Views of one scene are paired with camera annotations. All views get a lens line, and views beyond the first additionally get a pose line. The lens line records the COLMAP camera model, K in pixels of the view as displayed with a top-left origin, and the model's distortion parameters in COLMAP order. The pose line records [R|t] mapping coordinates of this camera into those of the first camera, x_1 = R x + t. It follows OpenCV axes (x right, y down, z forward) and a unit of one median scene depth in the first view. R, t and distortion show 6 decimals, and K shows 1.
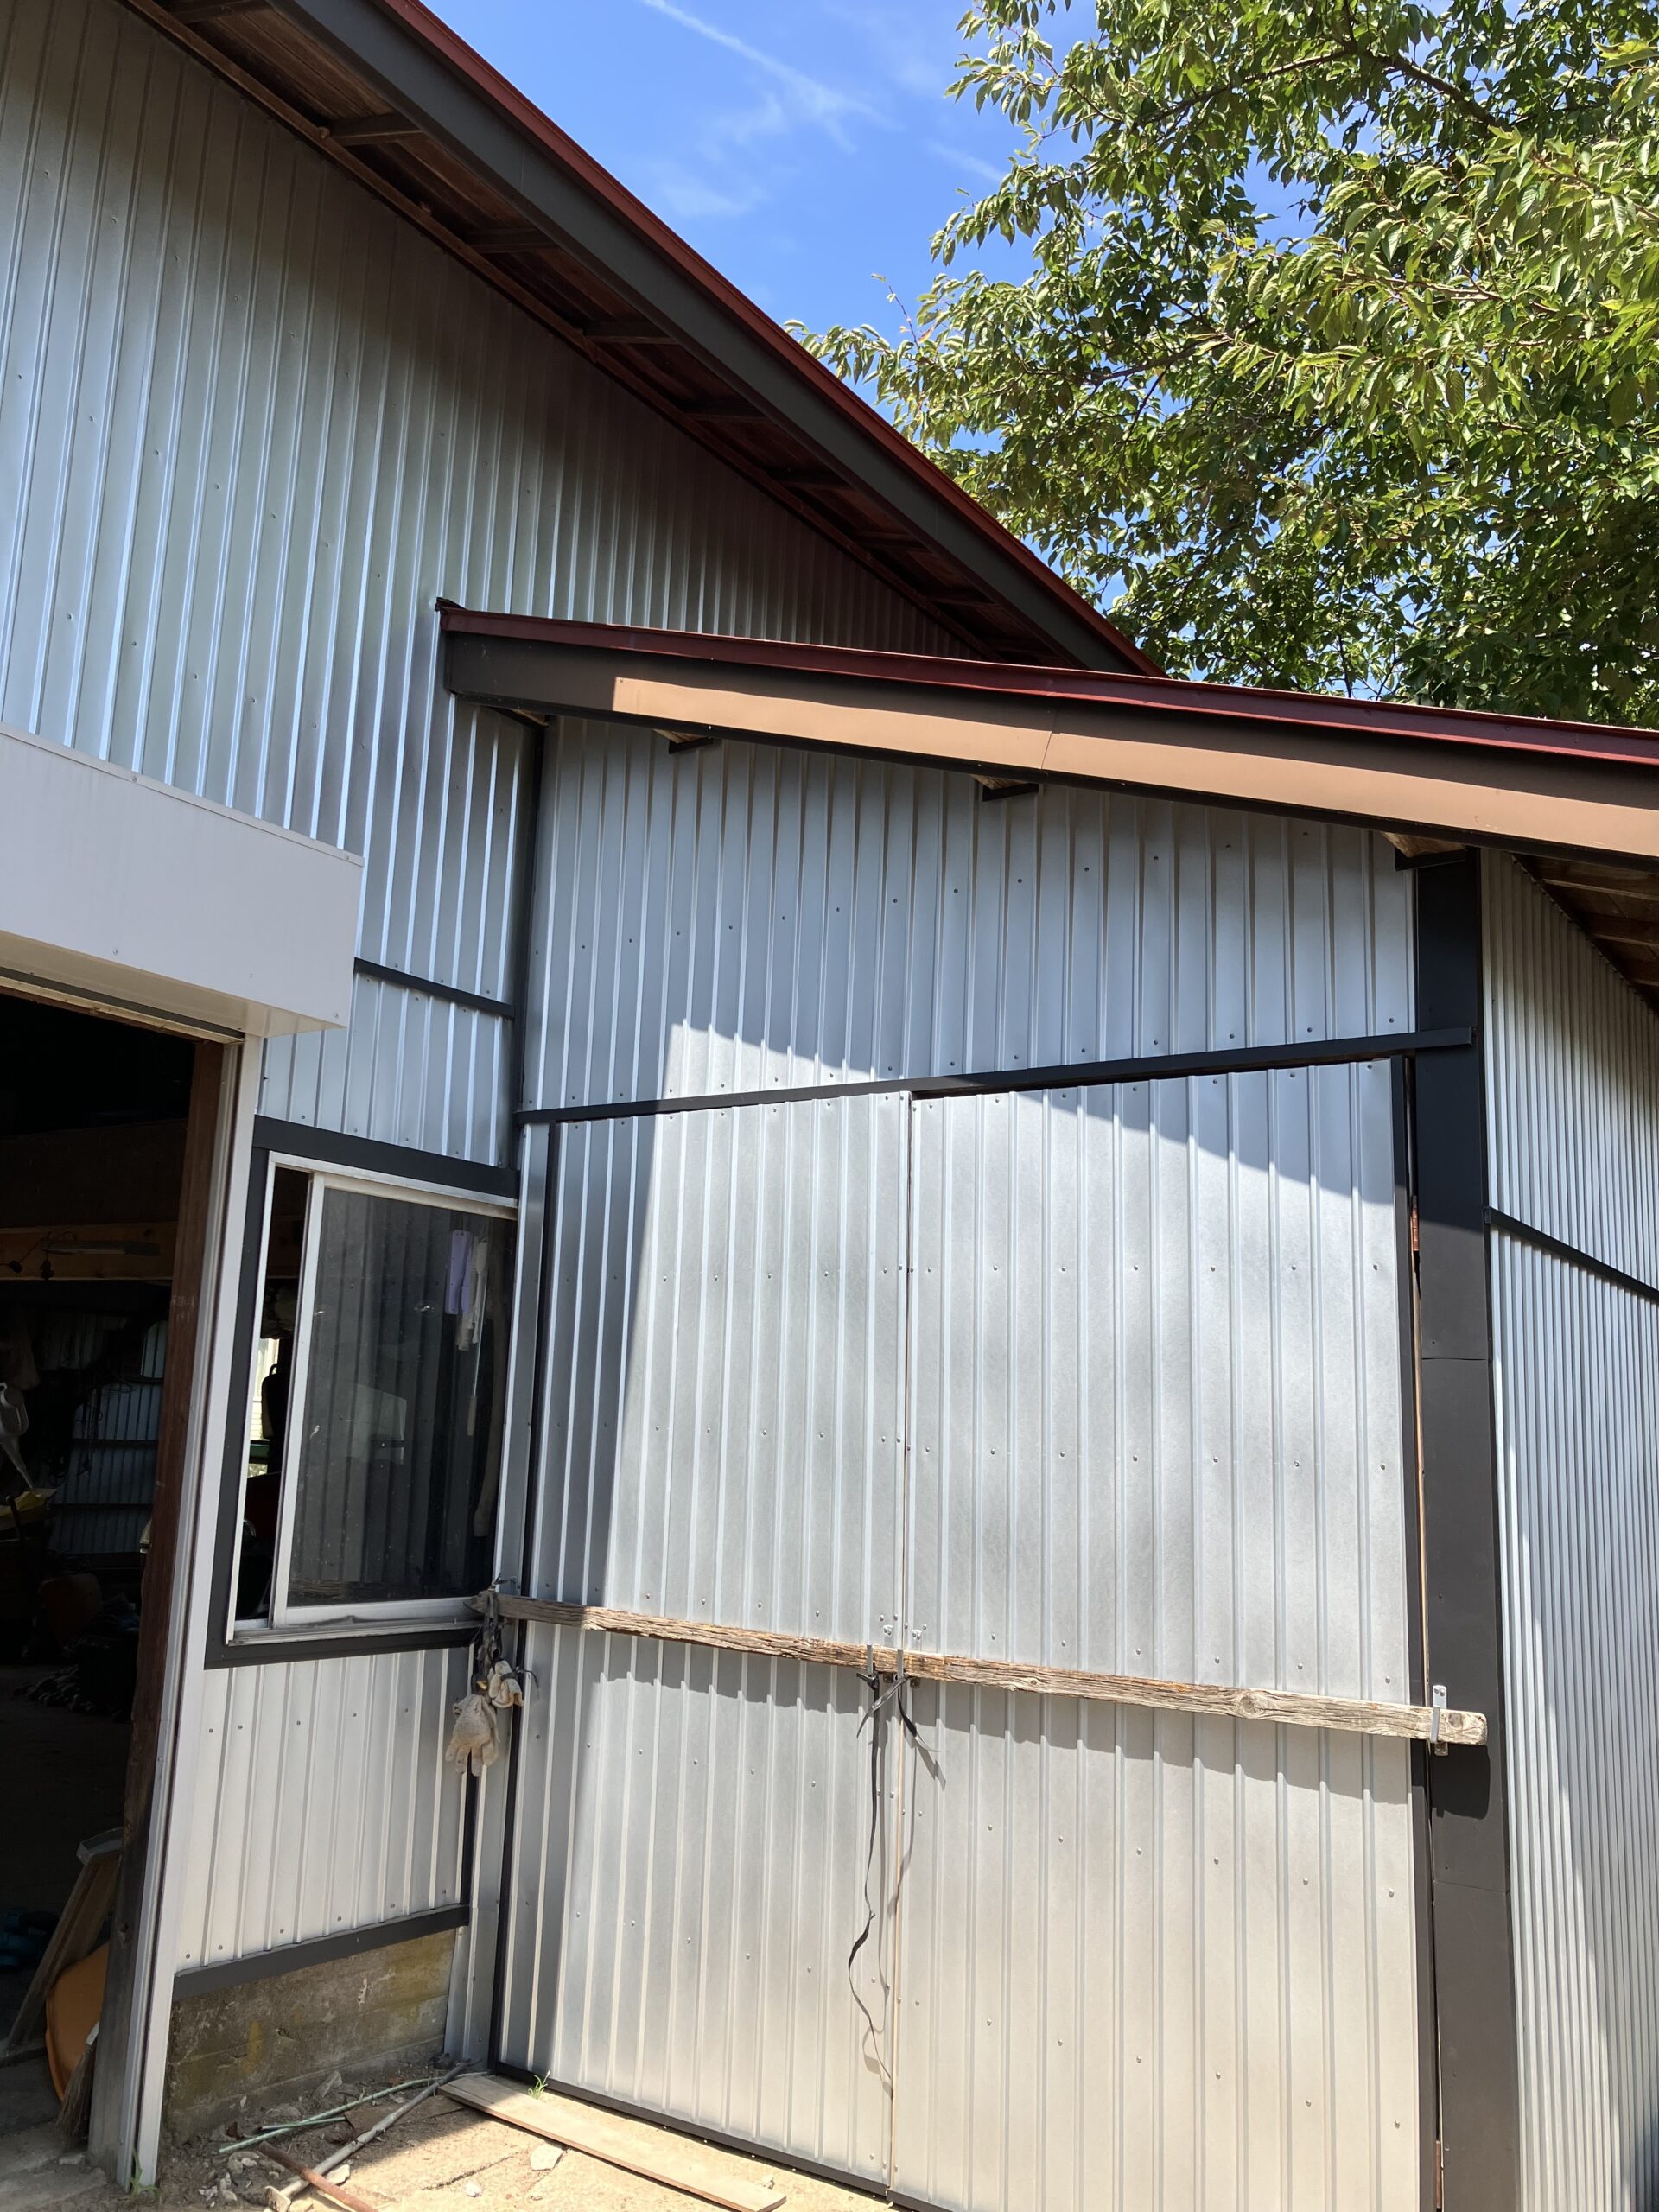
lens RADIAL K [[1857.4, 0, 824.1], [0, 1857.4, 1145.8], [0, 0, 1]] dist [0.077843, -0.026004]
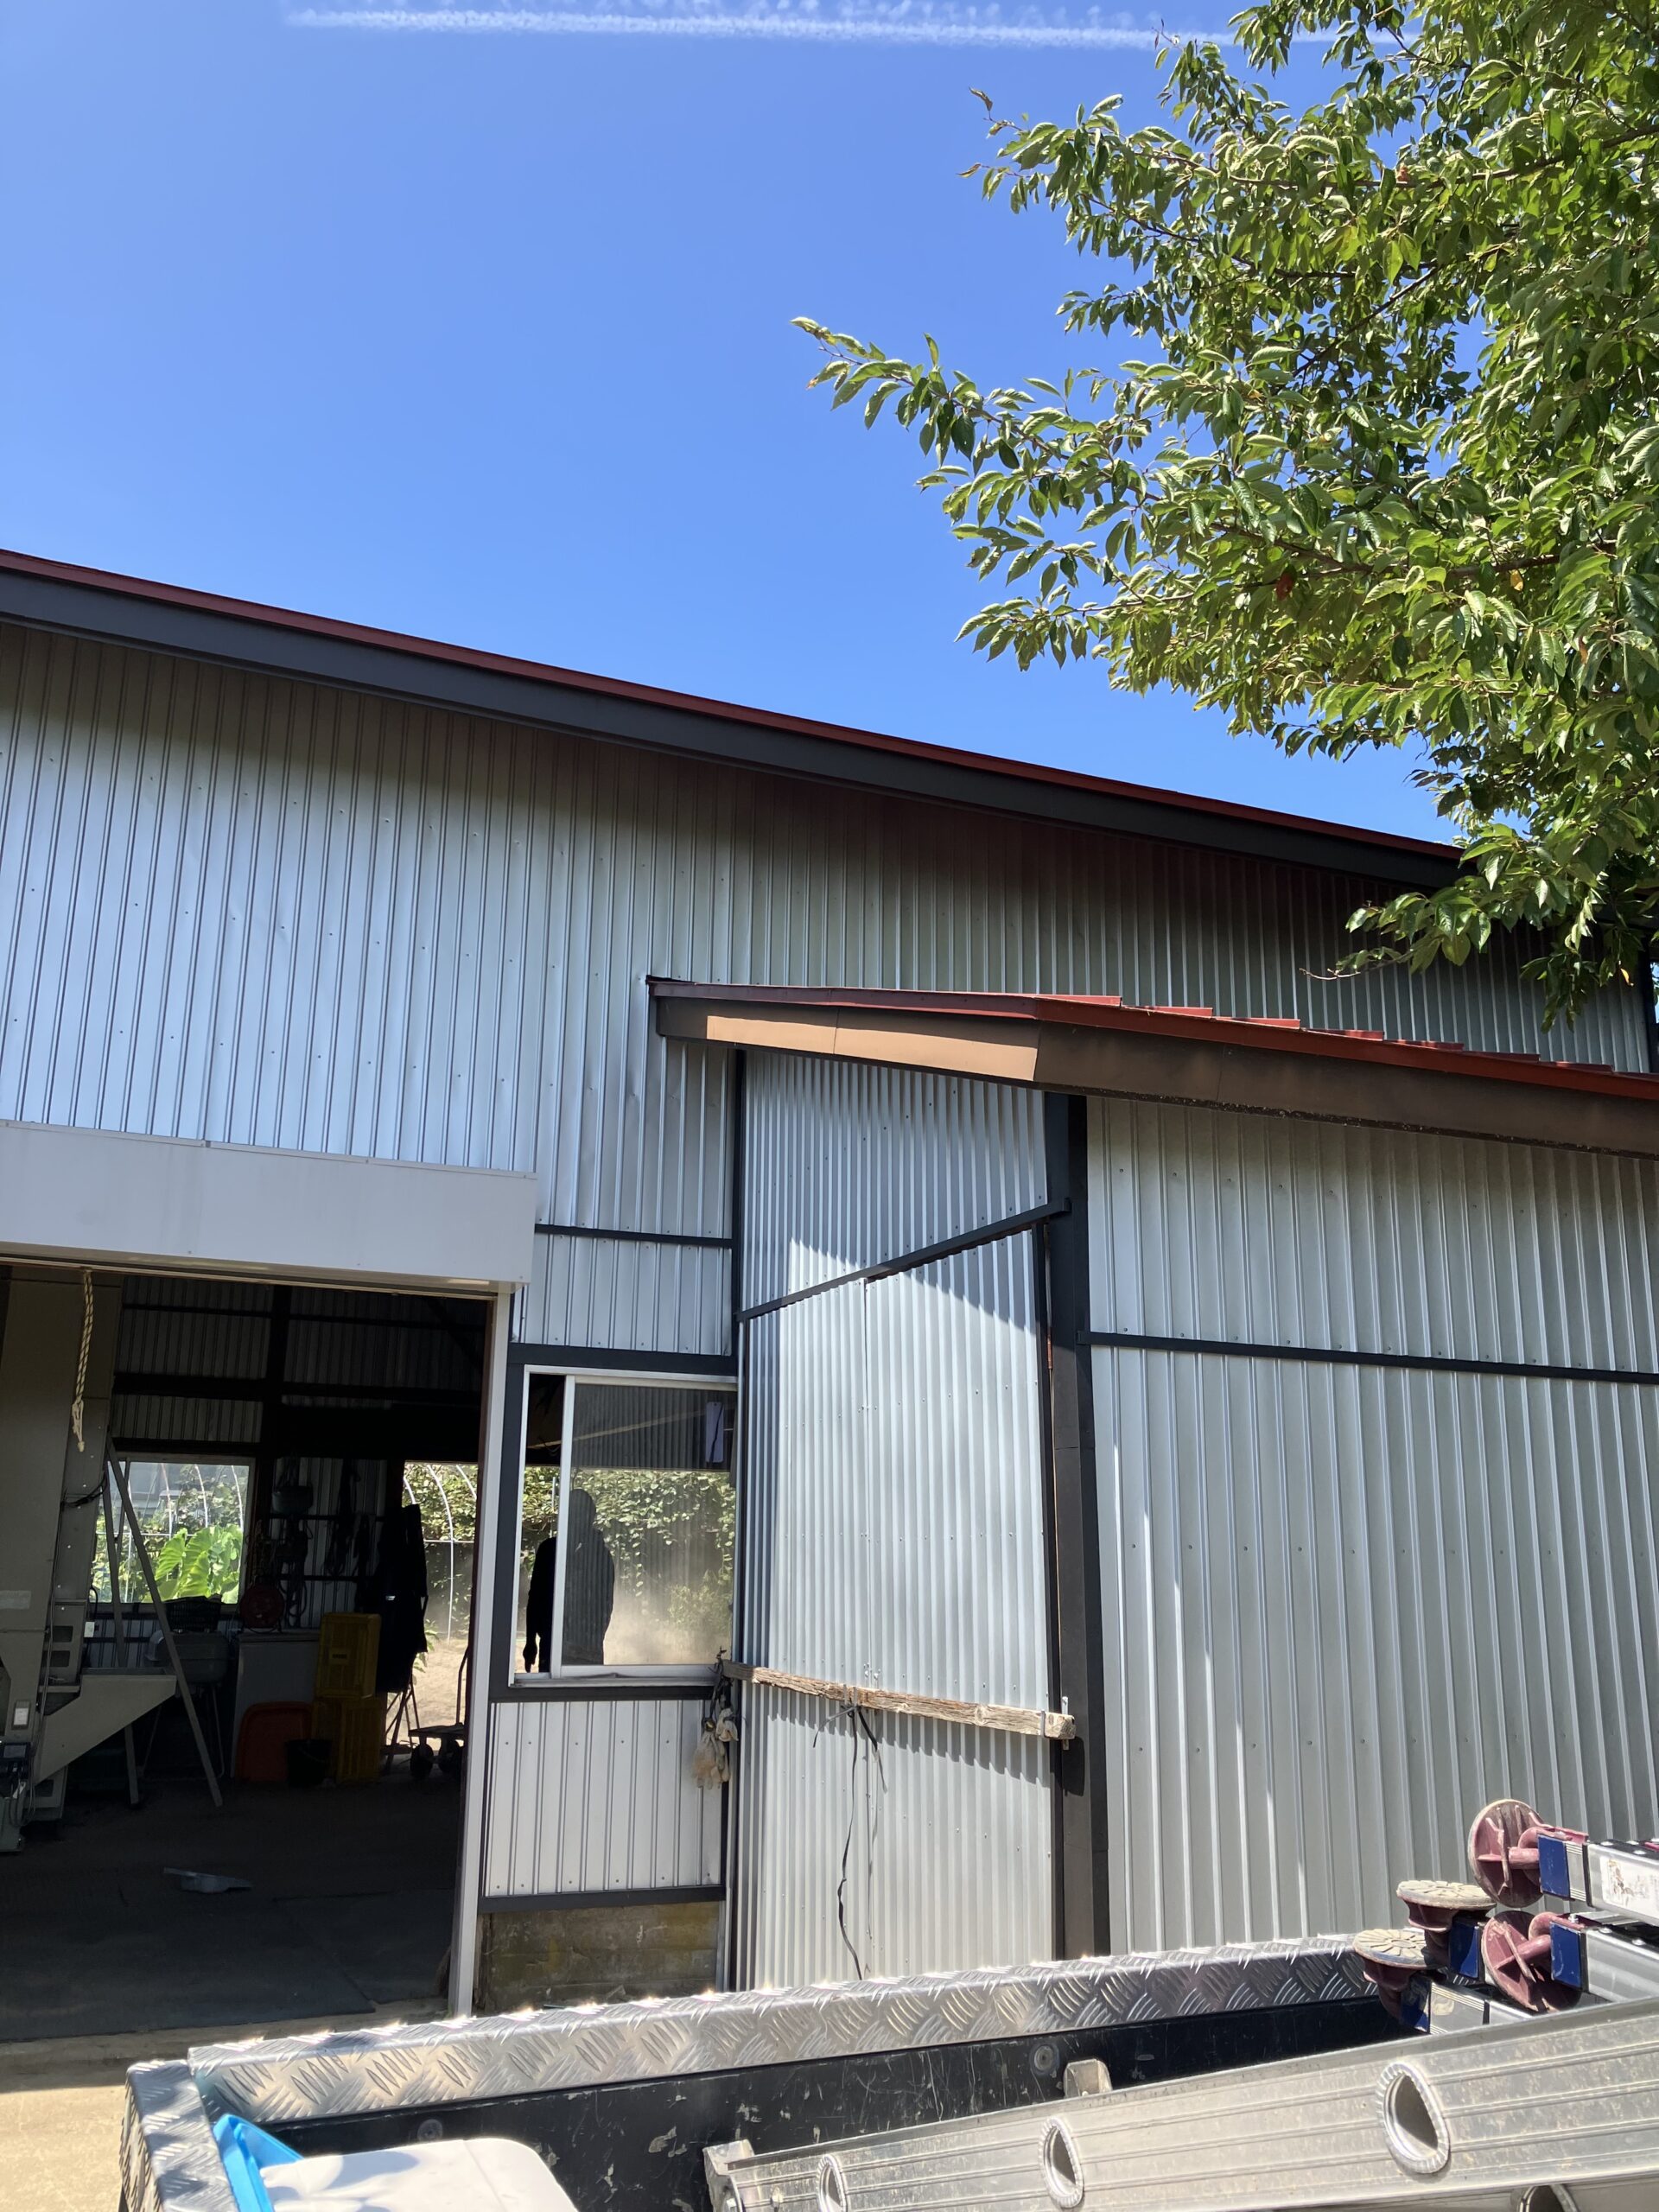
lens RADIAL K [[1827.5, 0, 829.5], [0, 1827.5, 1106.0], [0, 0, 1]] dist [0.009095, -0.001294]
pose [[0.846774, -0.166210, -0.505319, 0.714275], [0.110195, 0.984136, -0.139047, 0.030422], [0.520413, 0.062058, 0.851656, -0.172614]]
